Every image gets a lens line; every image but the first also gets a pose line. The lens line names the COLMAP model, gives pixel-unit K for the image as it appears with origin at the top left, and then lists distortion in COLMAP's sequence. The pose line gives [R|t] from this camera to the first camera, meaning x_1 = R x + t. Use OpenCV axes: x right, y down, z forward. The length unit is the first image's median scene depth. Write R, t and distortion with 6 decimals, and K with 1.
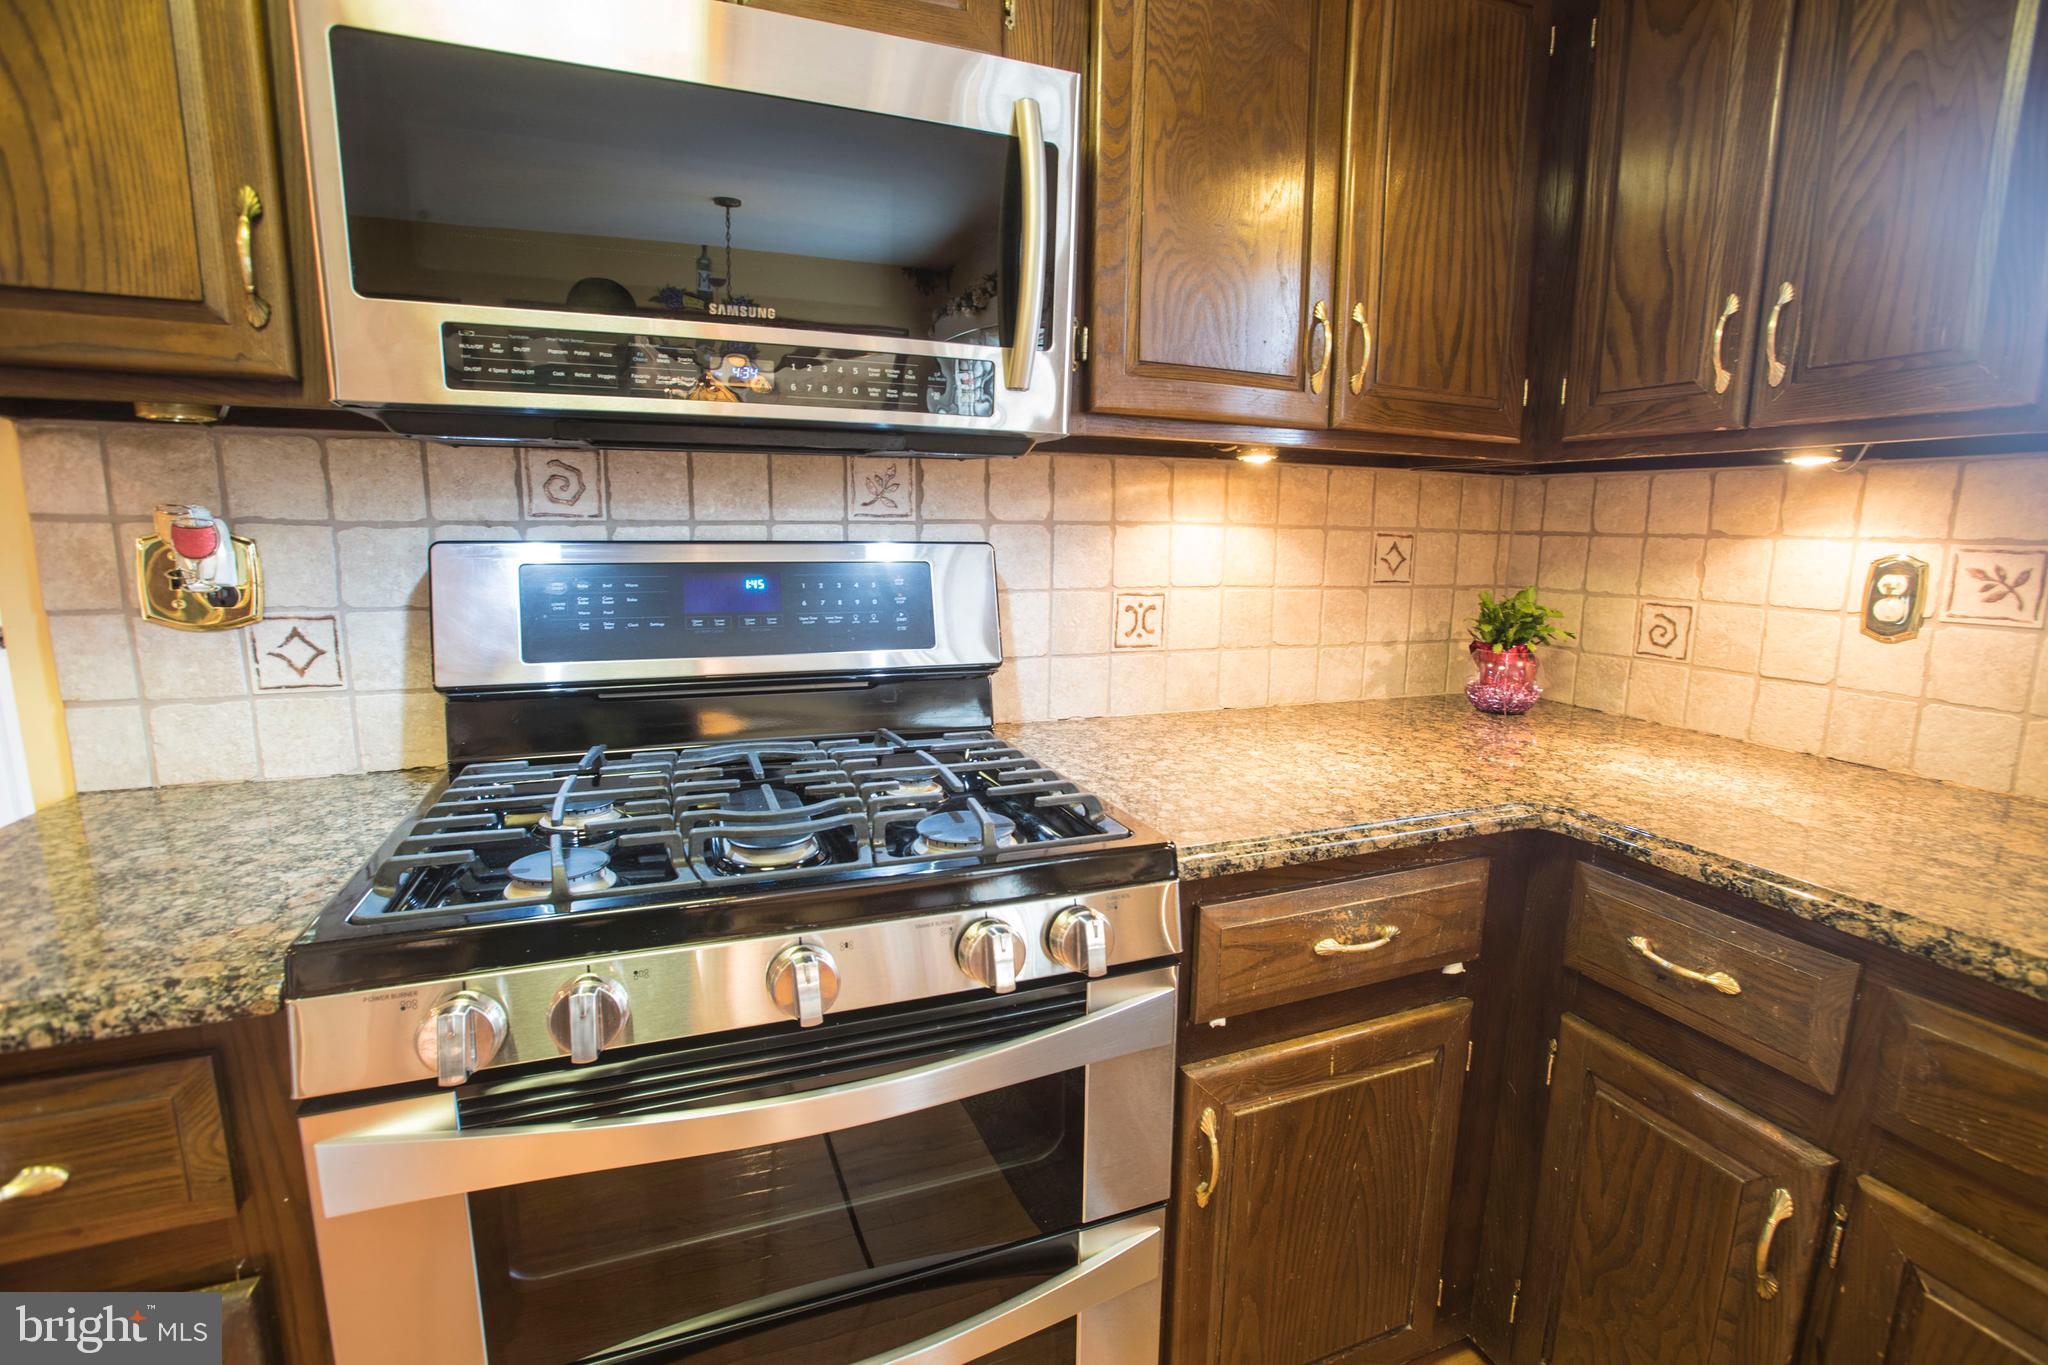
lens RADIAL K [[936.8, 0, 1052.3], [0, 936.8, 686.8], [0, 0, 1]] dist [-0.059890, 0.019452]
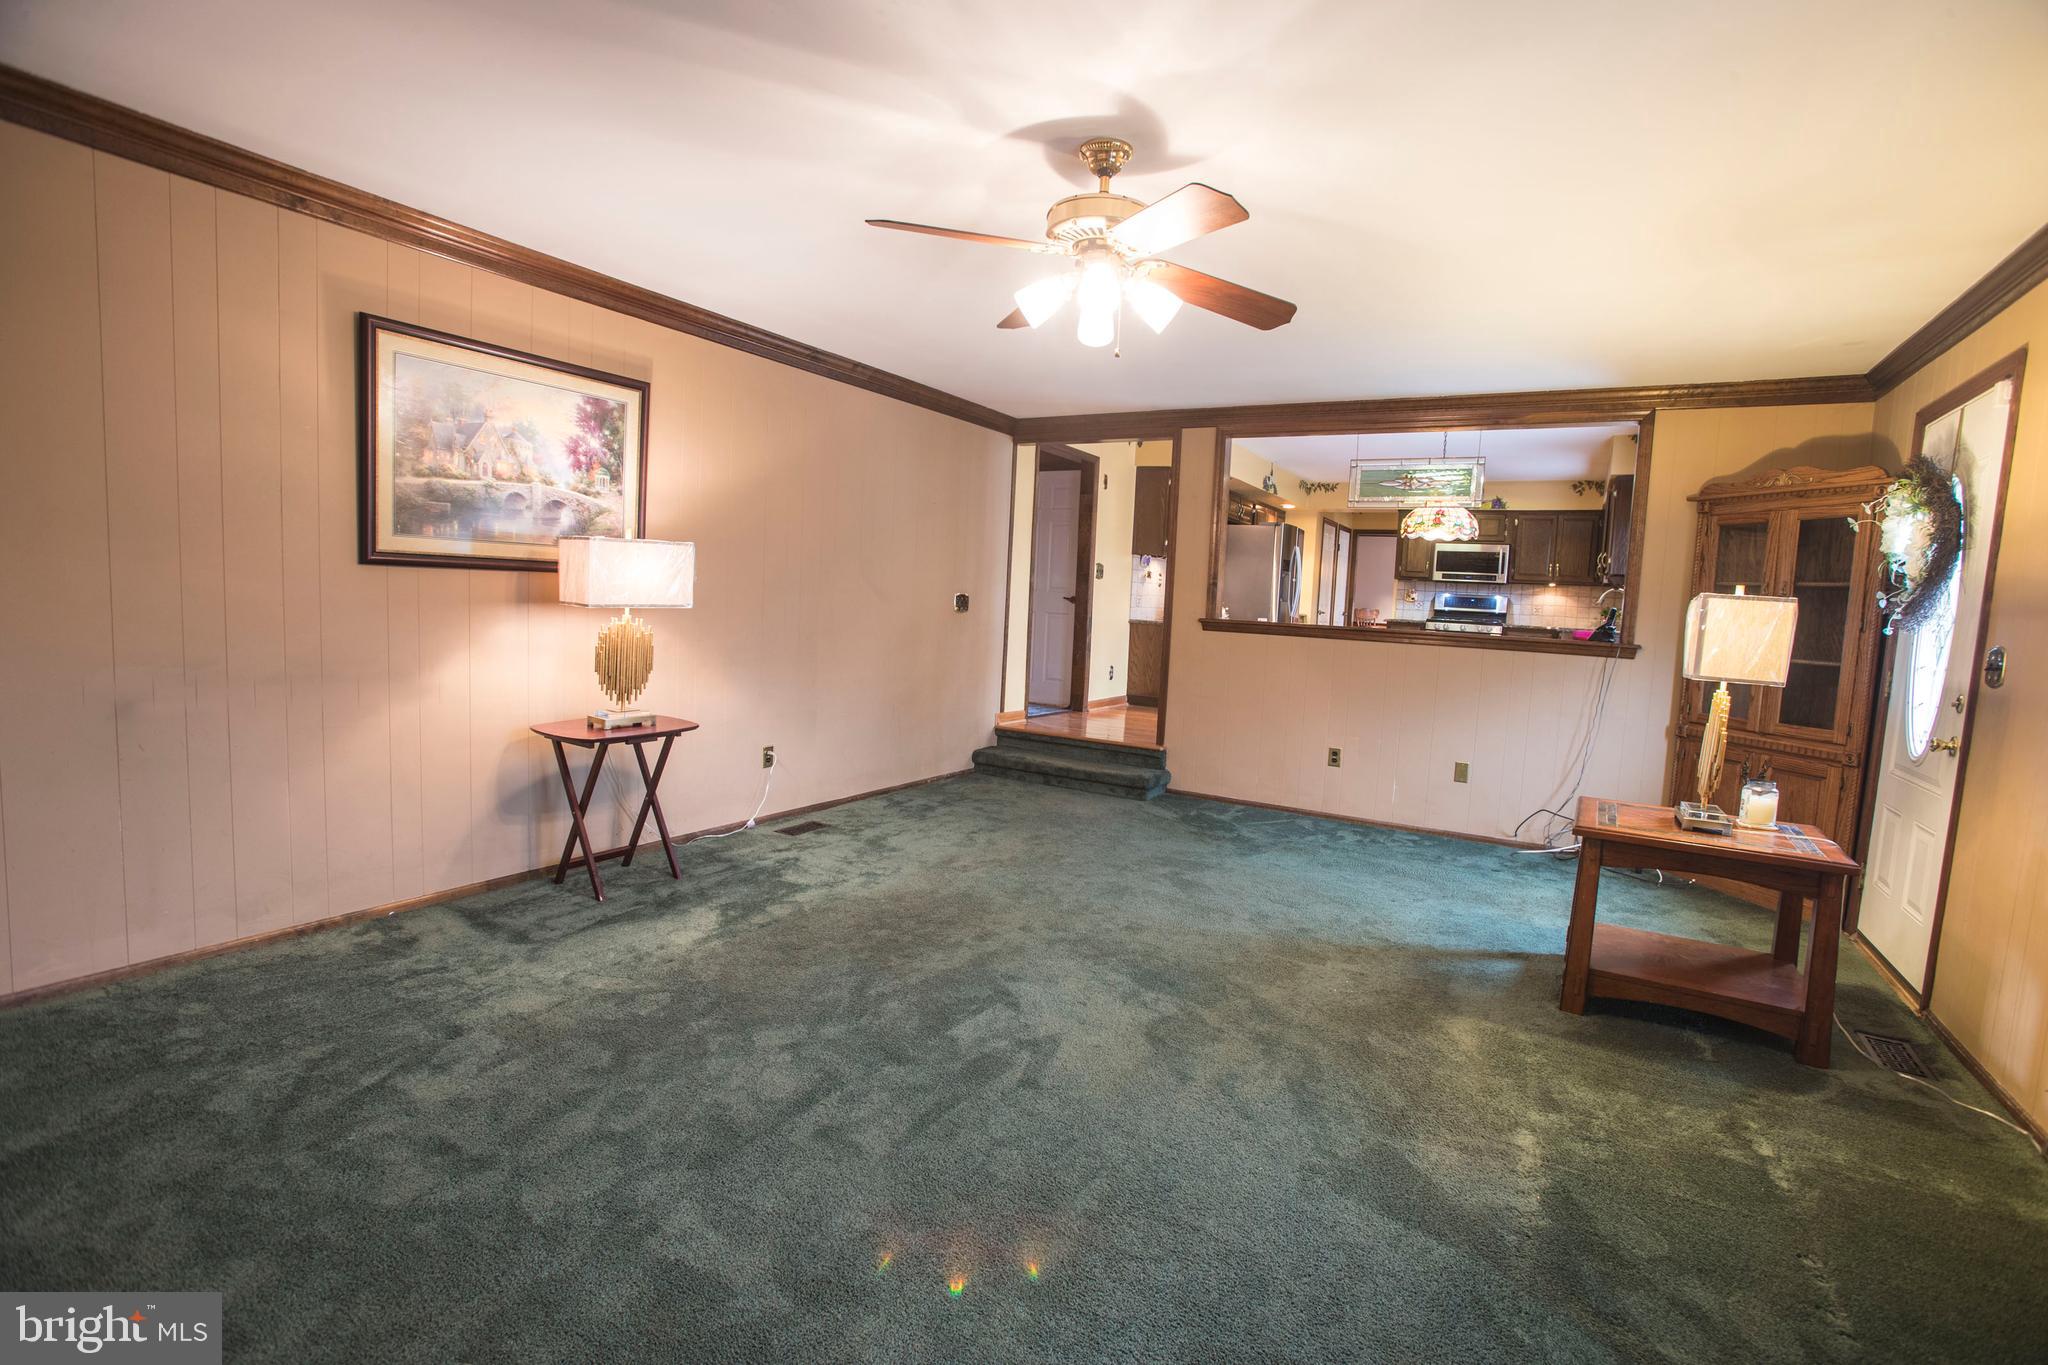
lens RADIAL K [[936.8, 0, 1035.9], [0, 936.8, 681.5], [0, 0, 1]] dist [-0.059890, 0.019452]
pose [[0.610499, 0.092227, -0.786629, 4.028945], [-0.175730, 0.984215, -0.020991, 1.525832], [0.772276, 0.151049, 0.617069, -7.276671]]
